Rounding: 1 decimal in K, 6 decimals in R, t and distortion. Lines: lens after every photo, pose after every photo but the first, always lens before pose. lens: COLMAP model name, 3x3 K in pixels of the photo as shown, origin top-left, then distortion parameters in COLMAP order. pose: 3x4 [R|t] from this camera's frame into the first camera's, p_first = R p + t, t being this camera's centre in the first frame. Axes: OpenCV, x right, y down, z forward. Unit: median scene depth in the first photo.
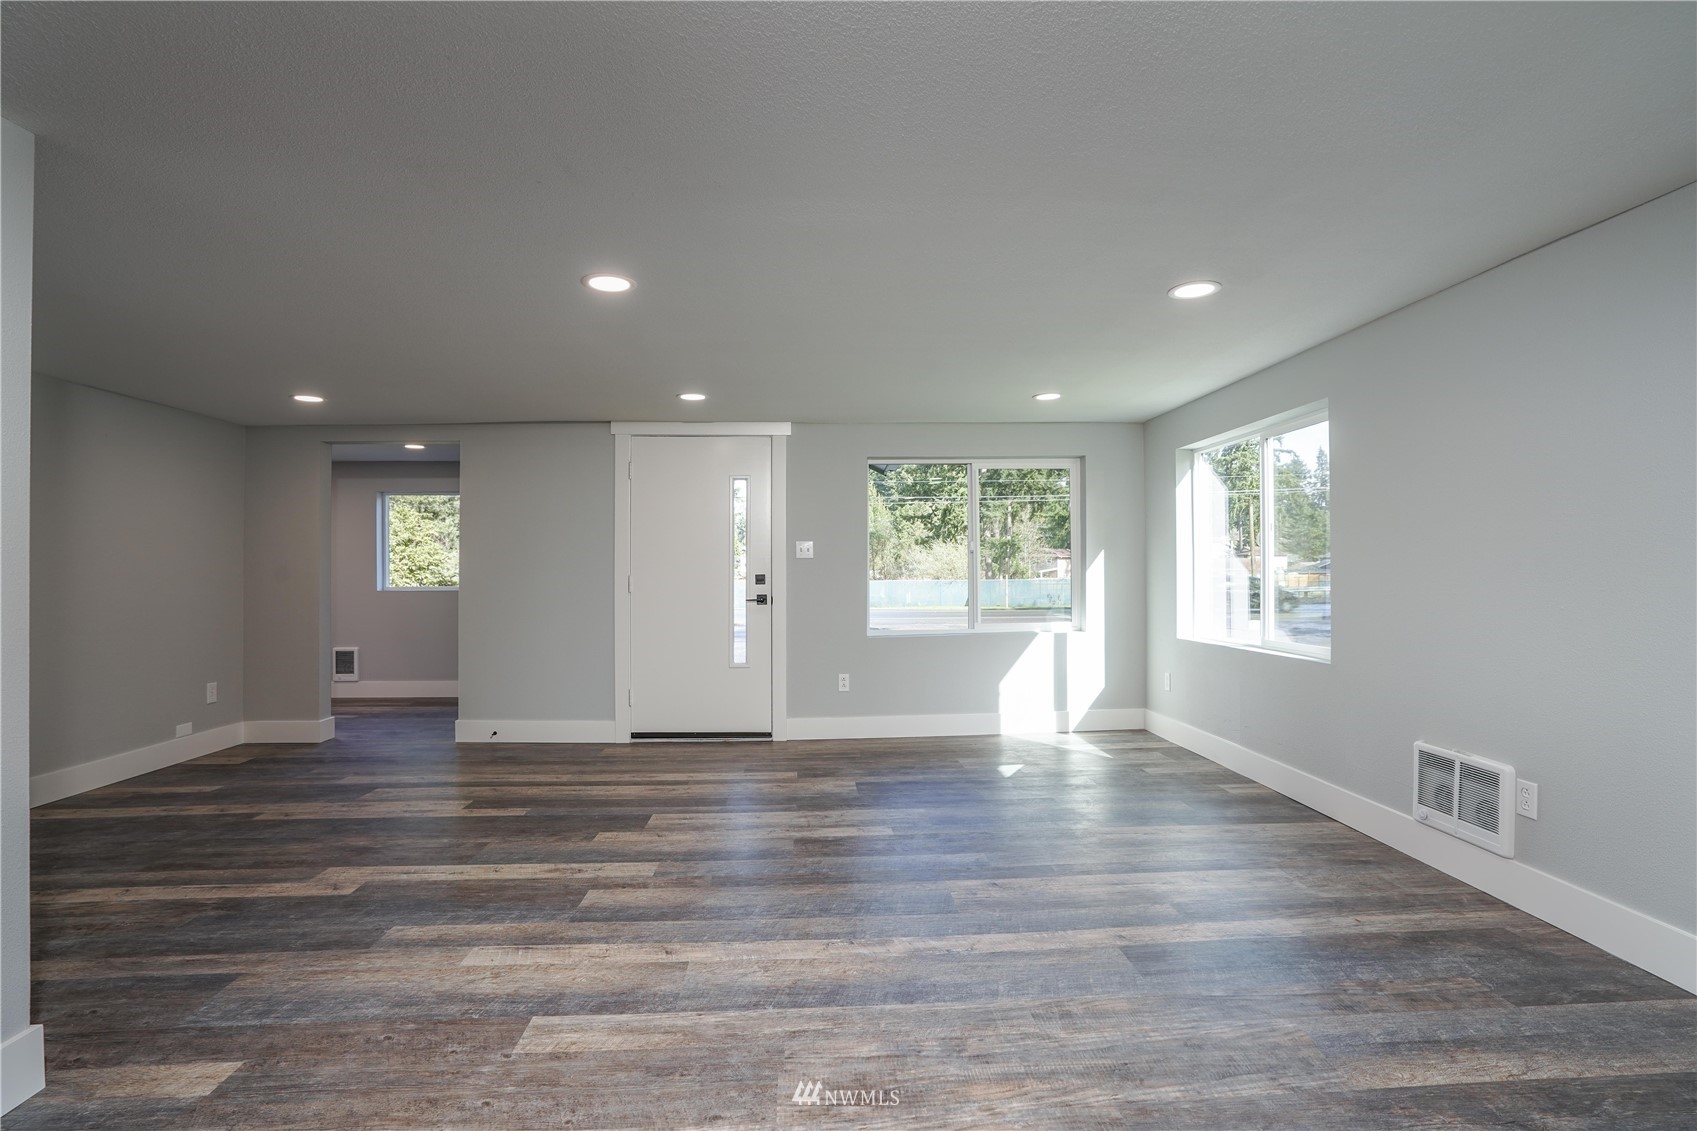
lens RADIAL K [[785.4, 0, 850.1], [0, 785.4, 560.6], [0, 0, 1]] dist [-0.065254, 0.024966]
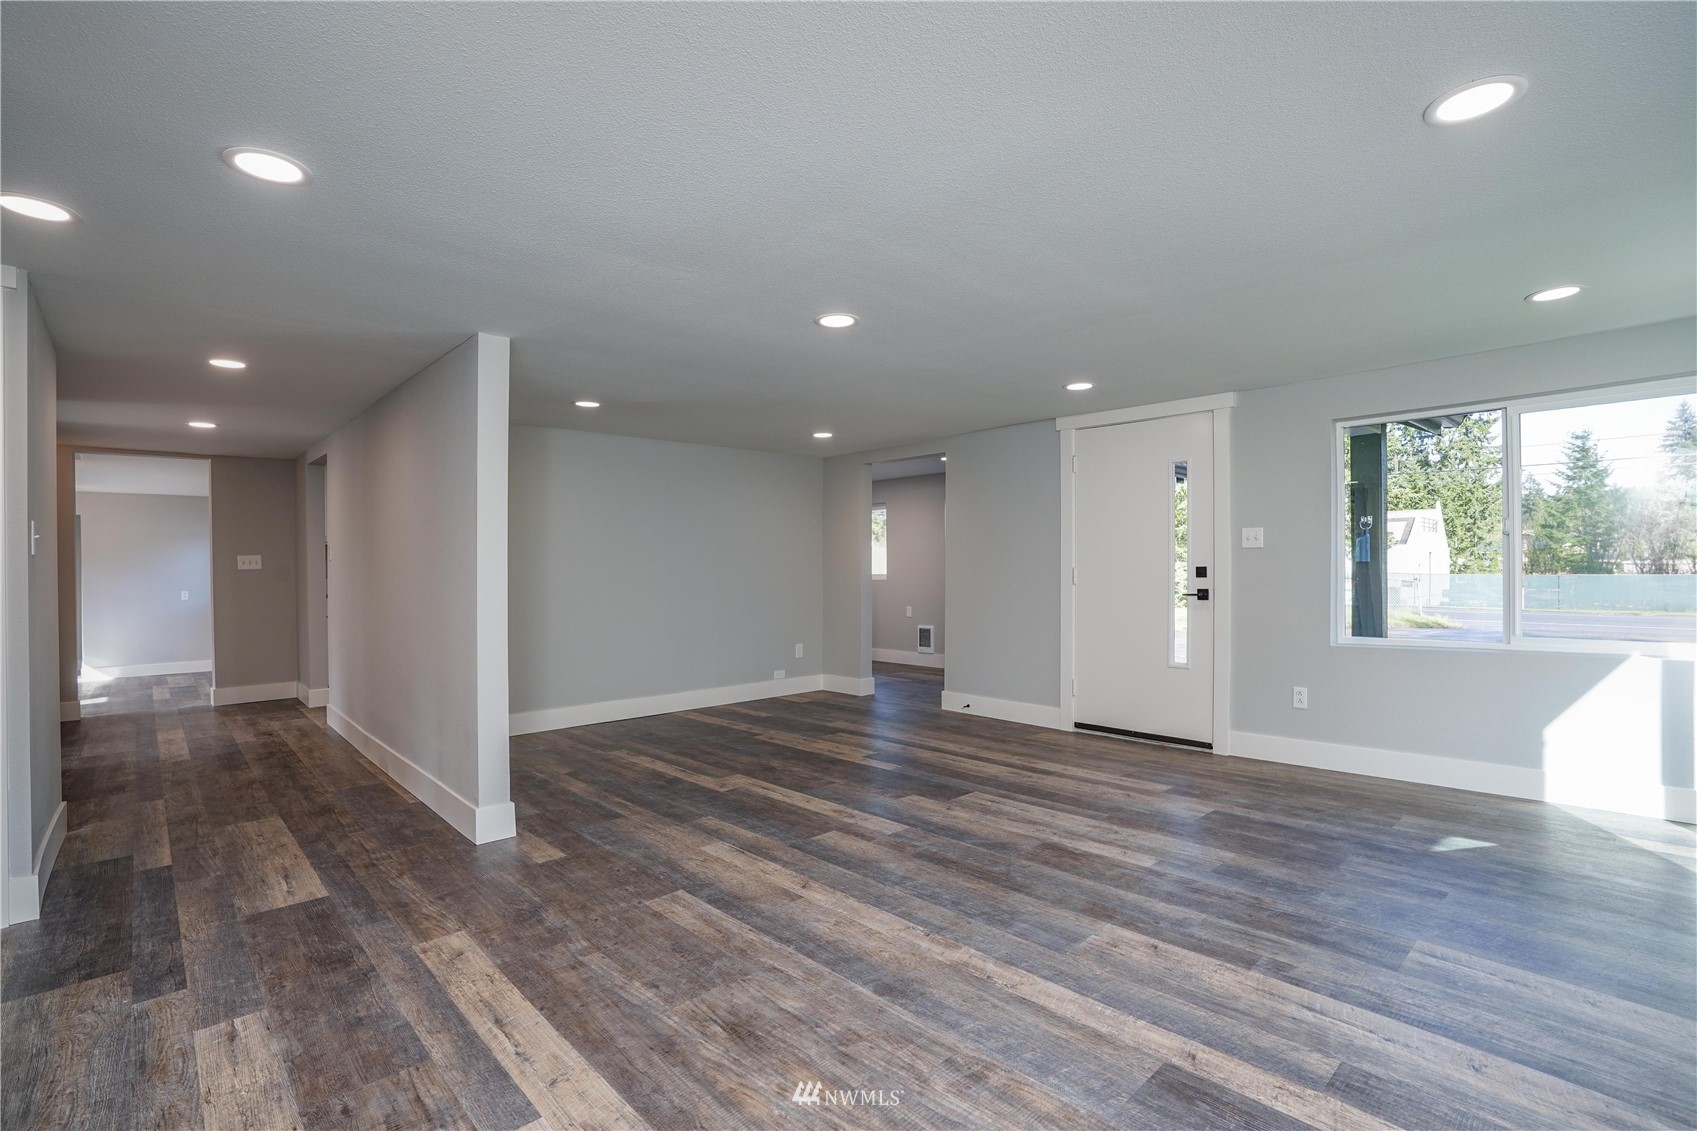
lens RADIAL K [[785.4, 0, 854.1], [0, 785.4, 556.7], [0, 0, 1]] dist [-0.065254, 0.024966]
pose [[0.647019, -0.010086, -0.762408, 0.584475], [0.014557, 0.999894, -0.000874, 0.002841], [0.762335, -0.010533, 0.647097, 0.233838]]
